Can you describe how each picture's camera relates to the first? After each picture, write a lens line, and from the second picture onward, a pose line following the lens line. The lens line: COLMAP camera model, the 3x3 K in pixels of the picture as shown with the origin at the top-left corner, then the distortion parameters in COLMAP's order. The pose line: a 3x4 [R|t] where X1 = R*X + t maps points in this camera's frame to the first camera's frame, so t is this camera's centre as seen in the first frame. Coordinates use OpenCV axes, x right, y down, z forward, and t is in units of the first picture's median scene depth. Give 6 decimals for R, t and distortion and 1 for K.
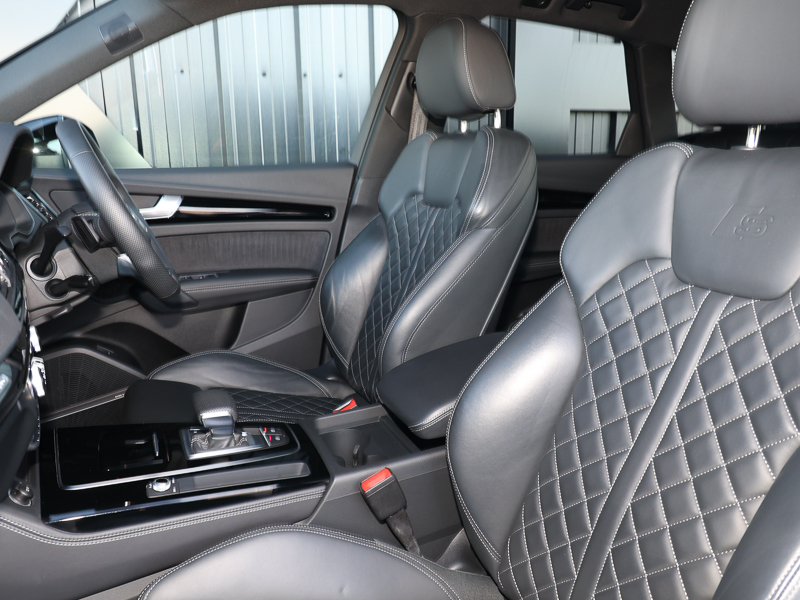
lens RADIAL K [[626.3, 0, 400.0], [0, 626.3, 300.0], [0, 0, 1]] dist [-0.000091, -0.000018]
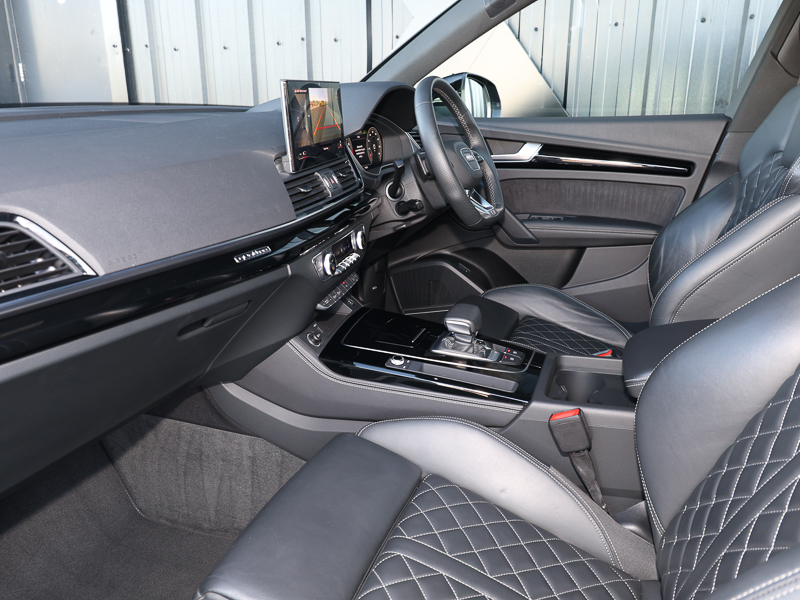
lens RADIAL K [[600.7, 0, 400.0], [0, 600.7, 300.0], [0, 0, 1]] dist [-0.005378, -0.005411]
pose [[0.748567, 0.205198, -0.630509, 0.196510], [-0.152080, 0.978693, 0.137959, -0.002384], [0.645383, -0.007384, 0.763823, 0.019783]]
